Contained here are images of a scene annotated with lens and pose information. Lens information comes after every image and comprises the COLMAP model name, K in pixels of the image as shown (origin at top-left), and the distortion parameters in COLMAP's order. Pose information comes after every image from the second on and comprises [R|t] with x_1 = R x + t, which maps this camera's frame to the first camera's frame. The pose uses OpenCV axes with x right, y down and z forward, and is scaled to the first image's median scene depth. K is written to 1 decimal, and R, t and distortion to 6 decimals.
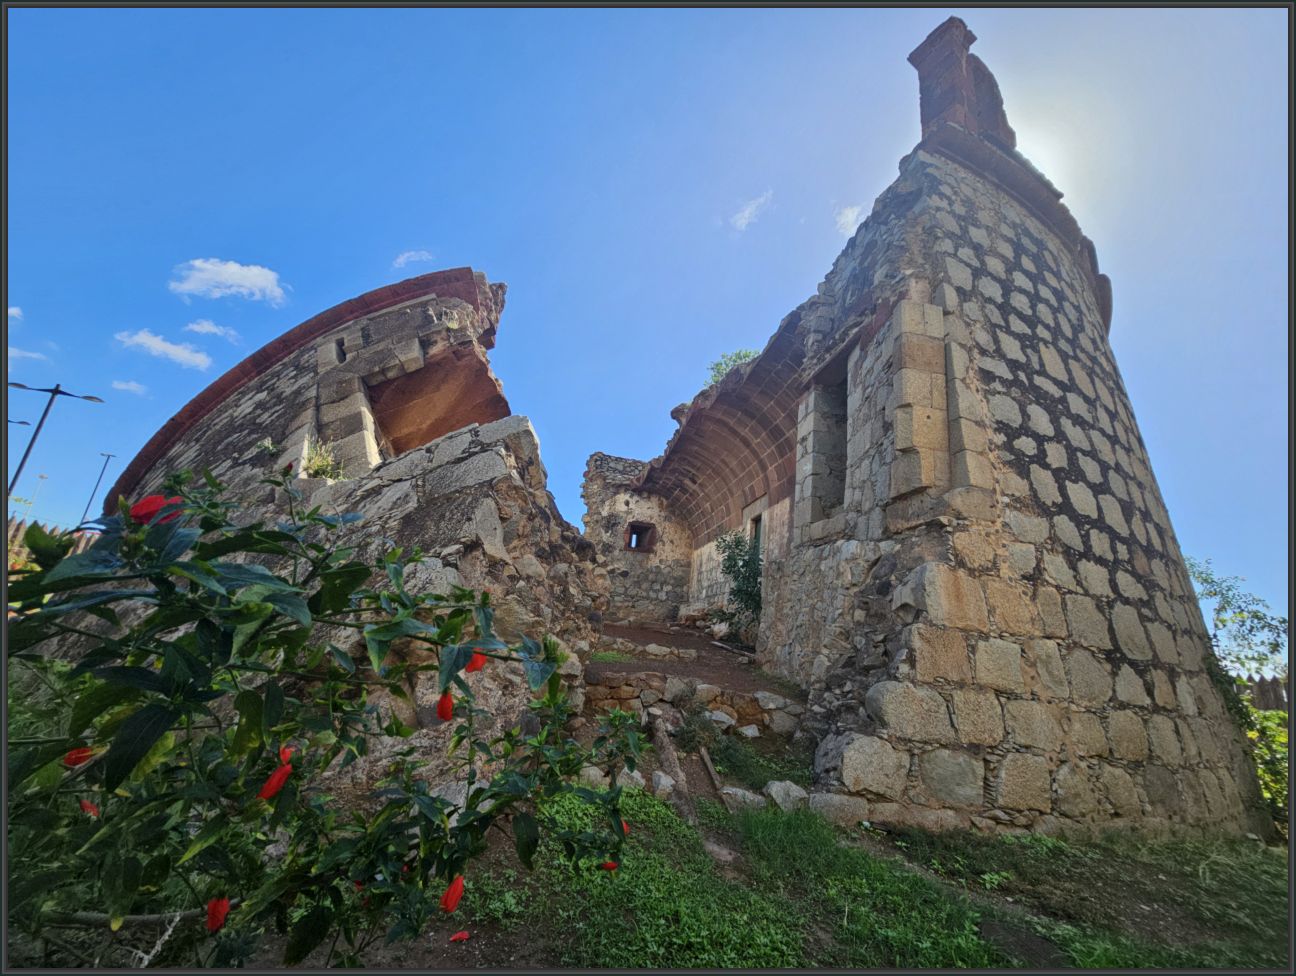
lens RADIAL K [[520.8, 0, 647.8], [0, 520.8, 487.4], [0, 0, 1]] dist [-0.001975, -0.000108]
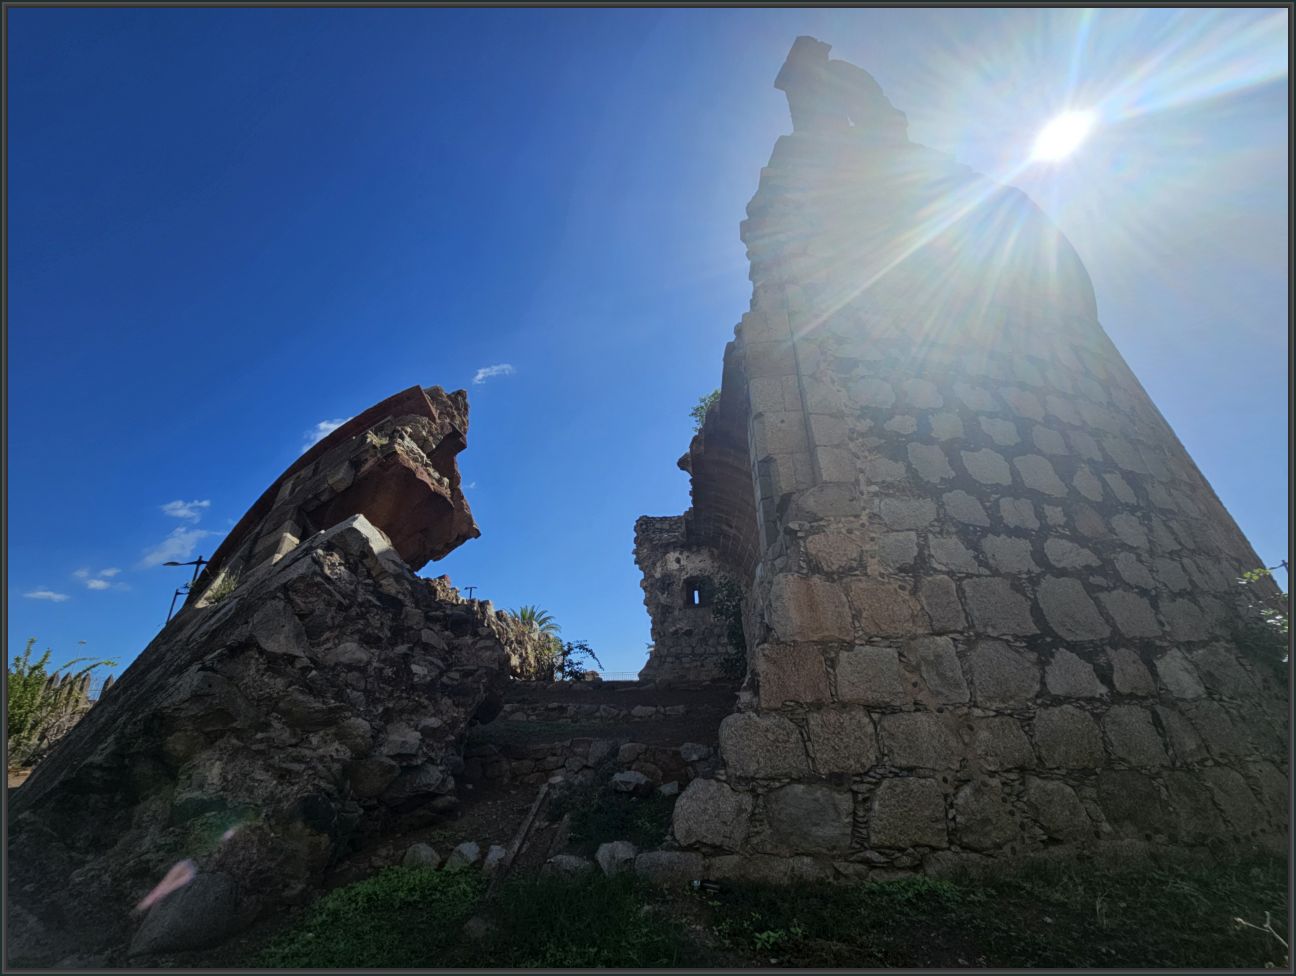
lens RADIAL K [[520.8, 0, 647.6], [0, 520.8, 487.8], [0, 0, 1]] dist [-0.001975, -0.000108]
pose [[0.961240, -0.220857, -0.165045, 0.470312], [0.200700, 0.970938, -0.130378, 0.063419], [0.189043, 0.092200, 0.977631, 0.032877]]
